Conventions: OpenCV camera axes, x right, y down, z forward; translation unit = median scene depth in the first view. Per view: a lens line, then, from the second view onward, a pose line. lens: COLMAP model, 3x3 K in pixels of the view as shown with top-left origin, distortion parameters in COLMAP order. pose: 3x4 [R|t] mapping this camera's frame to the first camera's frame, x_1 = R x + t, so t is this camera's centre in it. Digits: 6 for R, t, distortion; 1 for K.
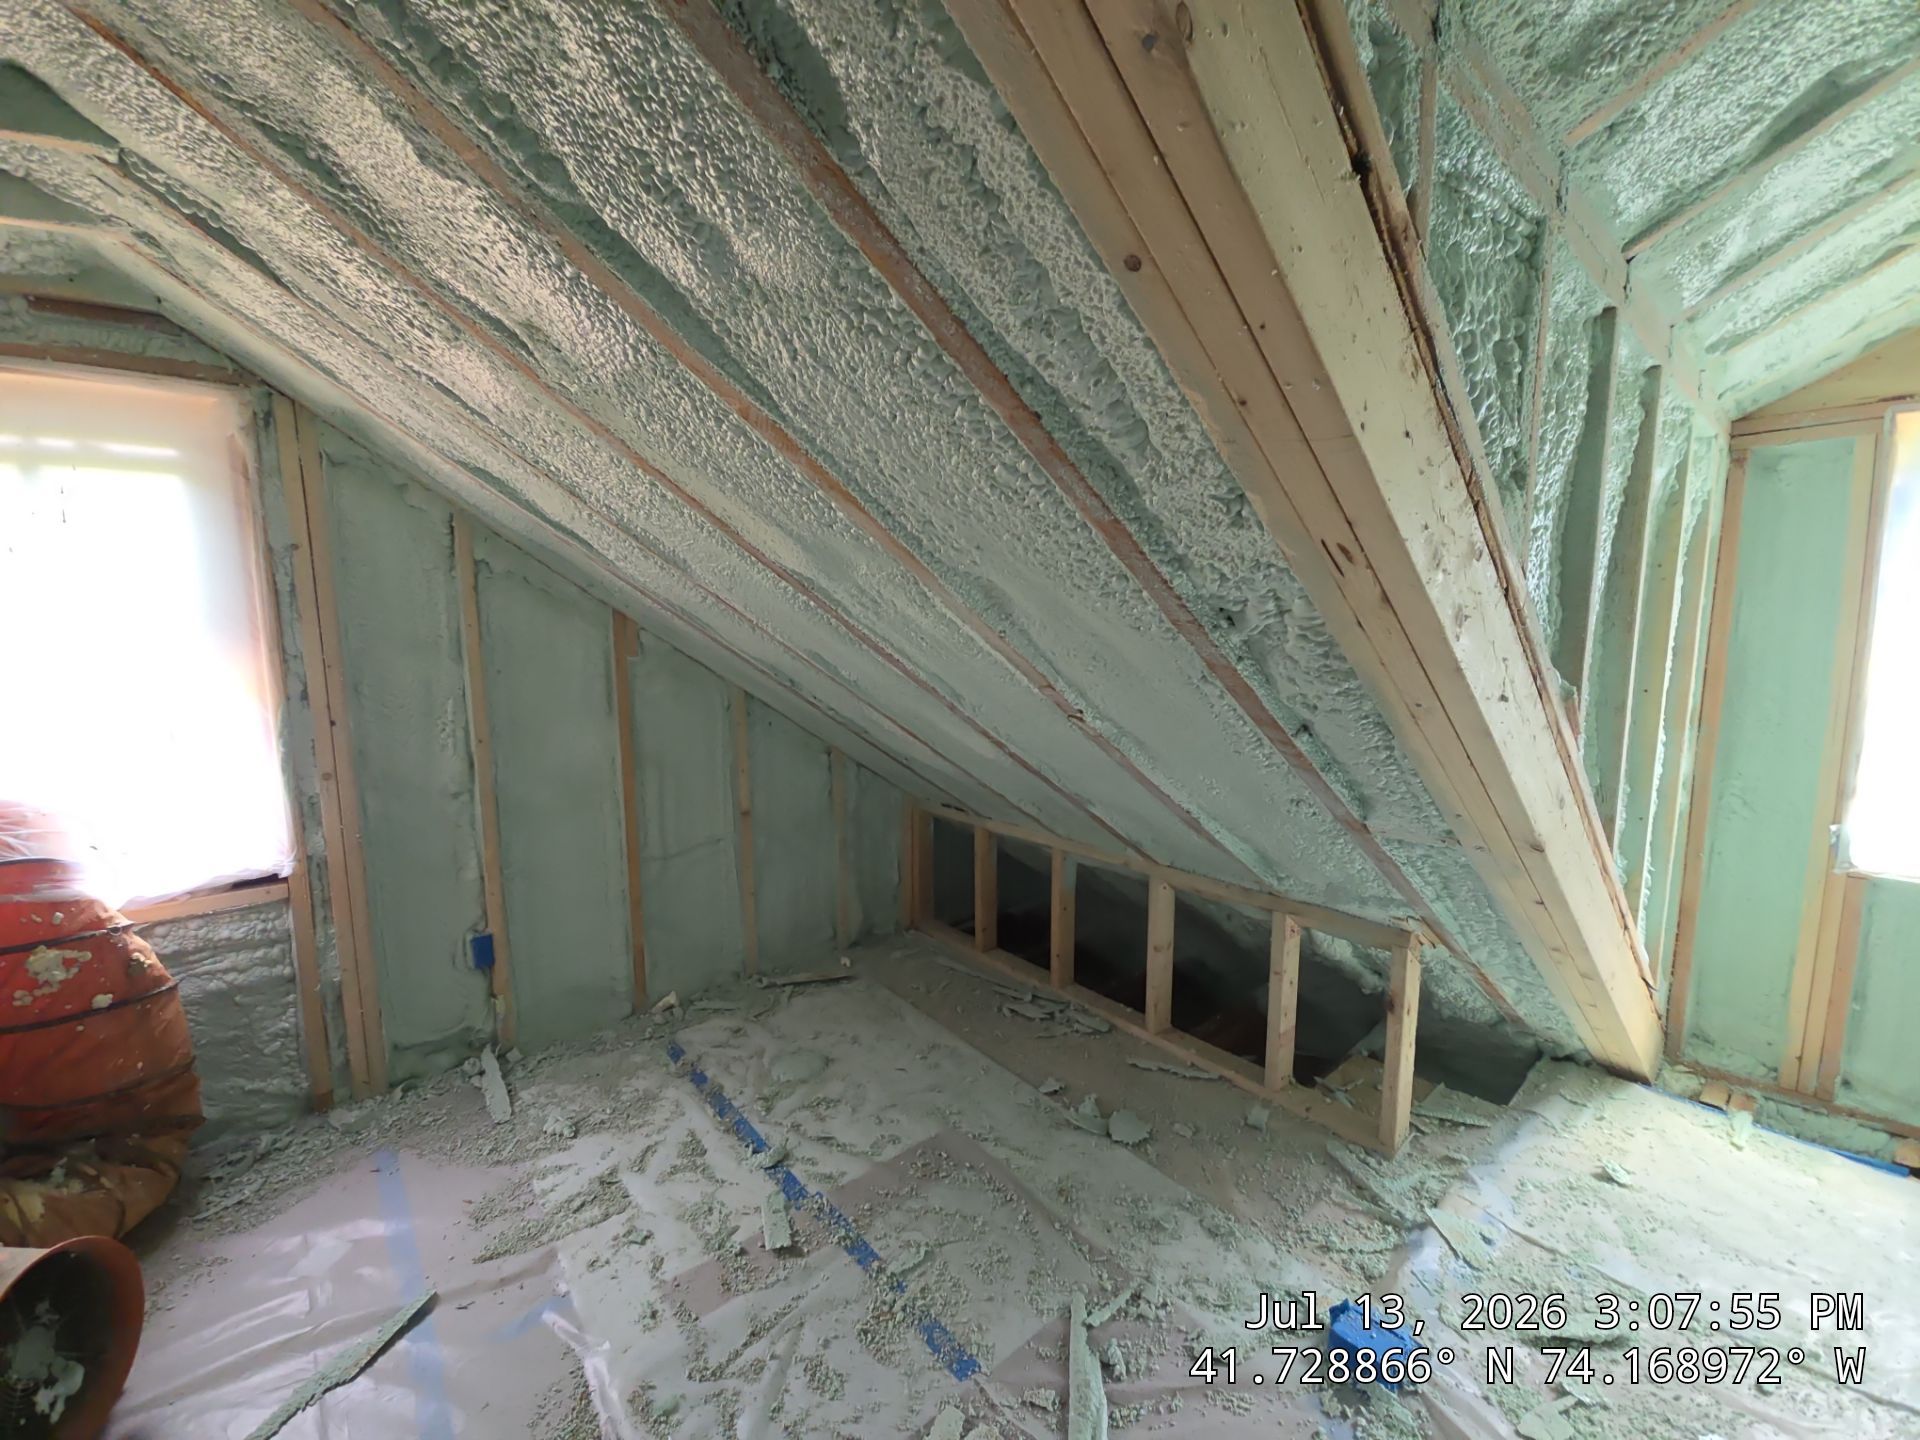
lens RADIAL K [[779.4, 0, 948.0], [0, 779.4, 731.6], [0, 0, 1]] dist [0.015067, -0.009036]
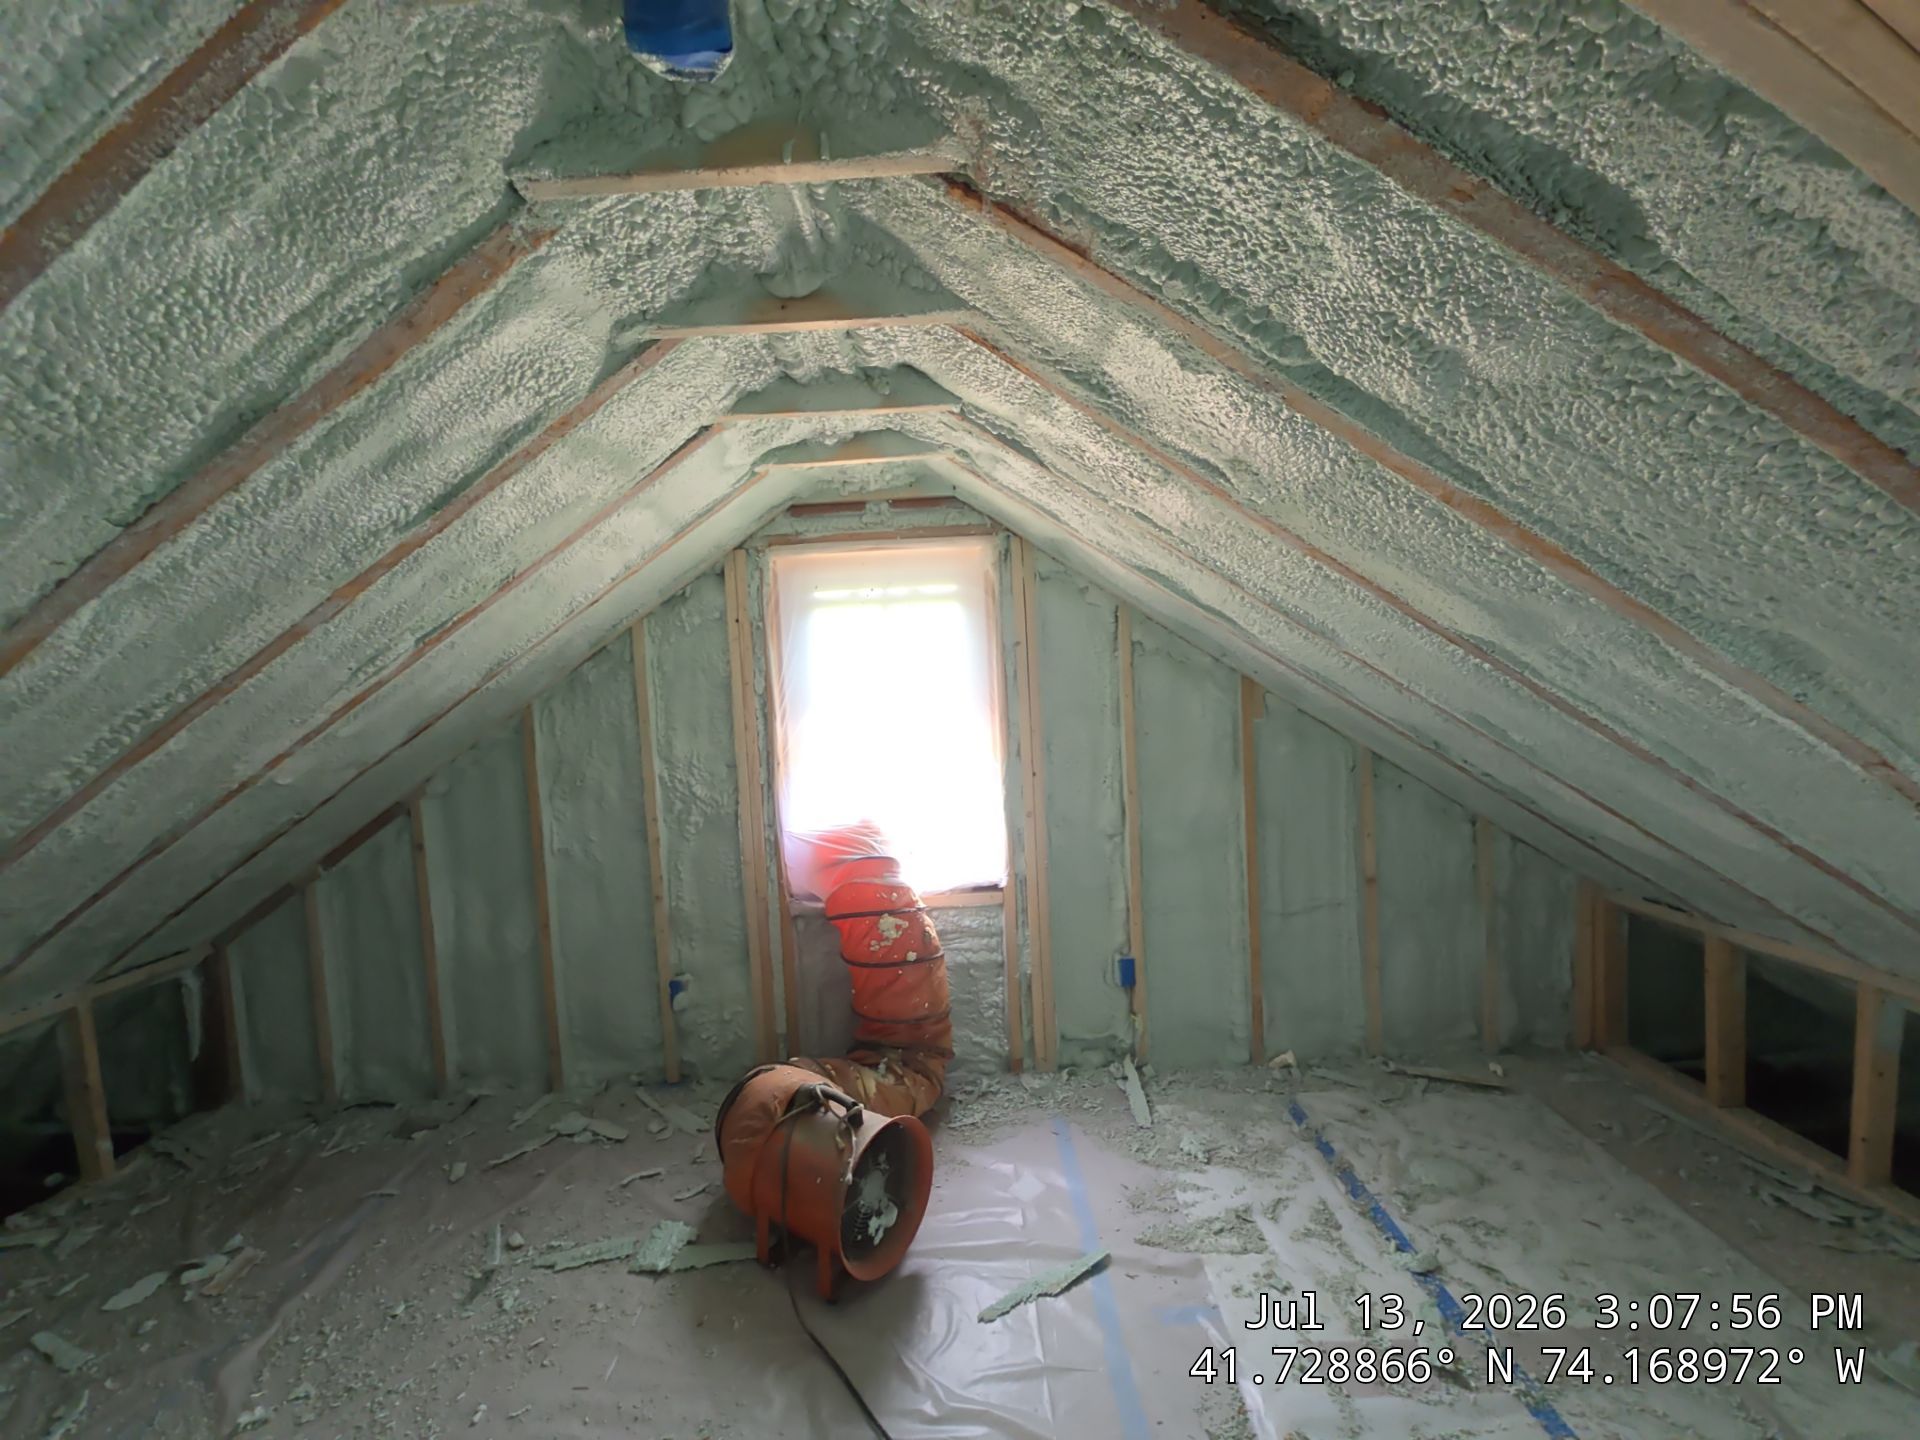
lens RADIAL K [[779.4, 0, 948.0], [0, 779.4, 731.6], [0, 0, 1]] dist [0.015067, -0.009036]
pose [[0.761913, -0.001063, -0.647678, -0.054605], [-0.039497, 0.998061, -0.048101, -0.015041], [0.646474, 0.062230, 0.760394, -0.109134]]
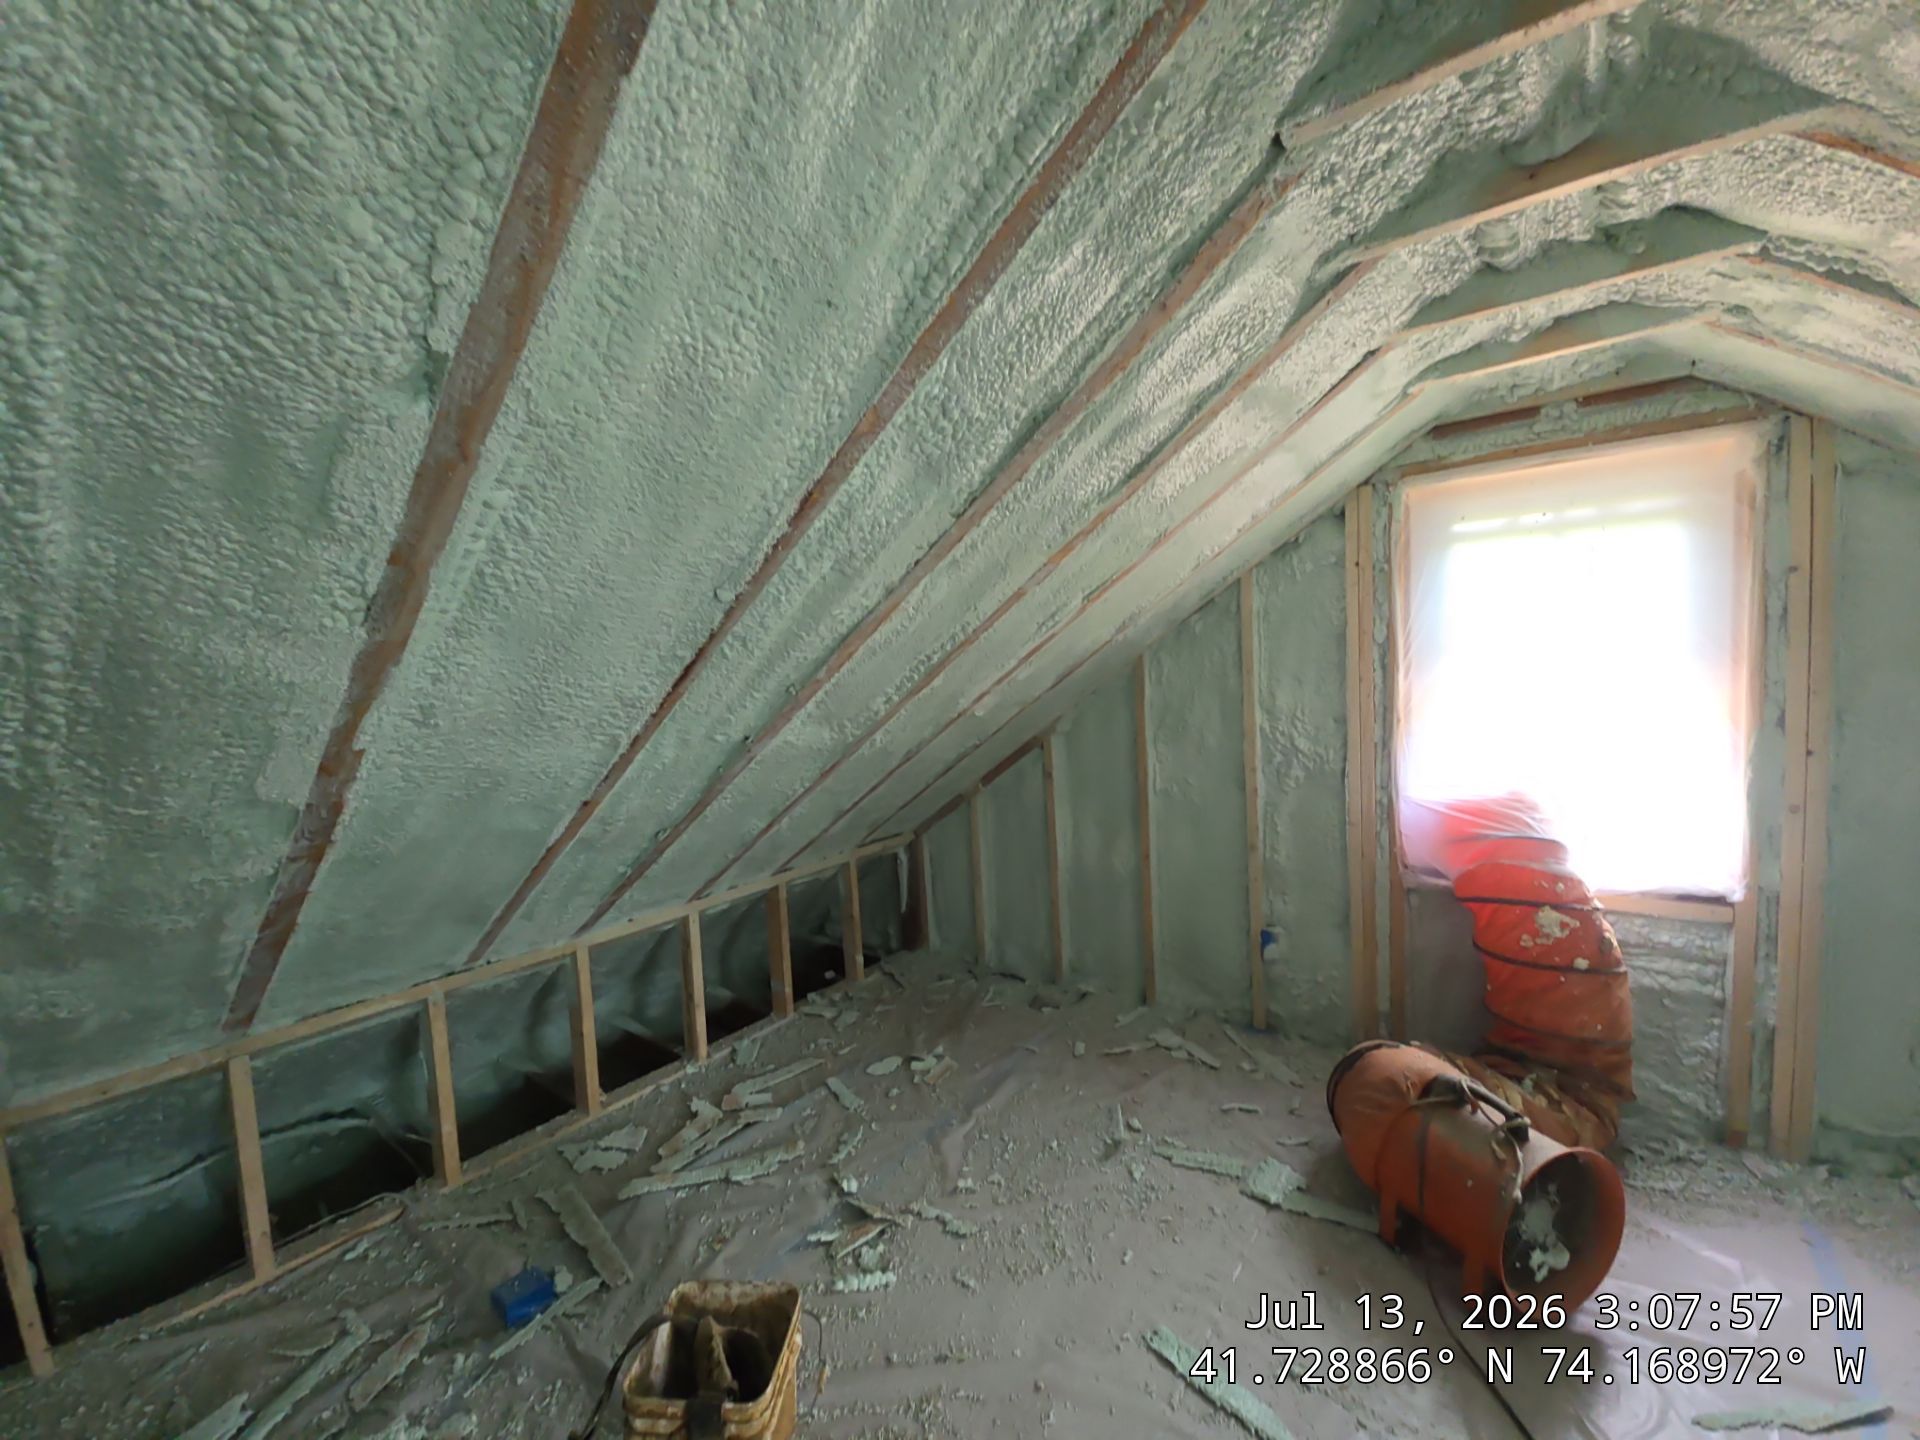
lens RADIAL K [[779.4, 0, 948.0], [0, 779.4, 731.6], [0, 0, 1]] dist [0.015067, -0.009036]
pose [[0.217700, 0.066596, -0.973741, -0.117430], [-0.085998, 0.995098, 0.048830, 0.007598], [0.972220, 0.073110, 0.222360, -0.242310]]
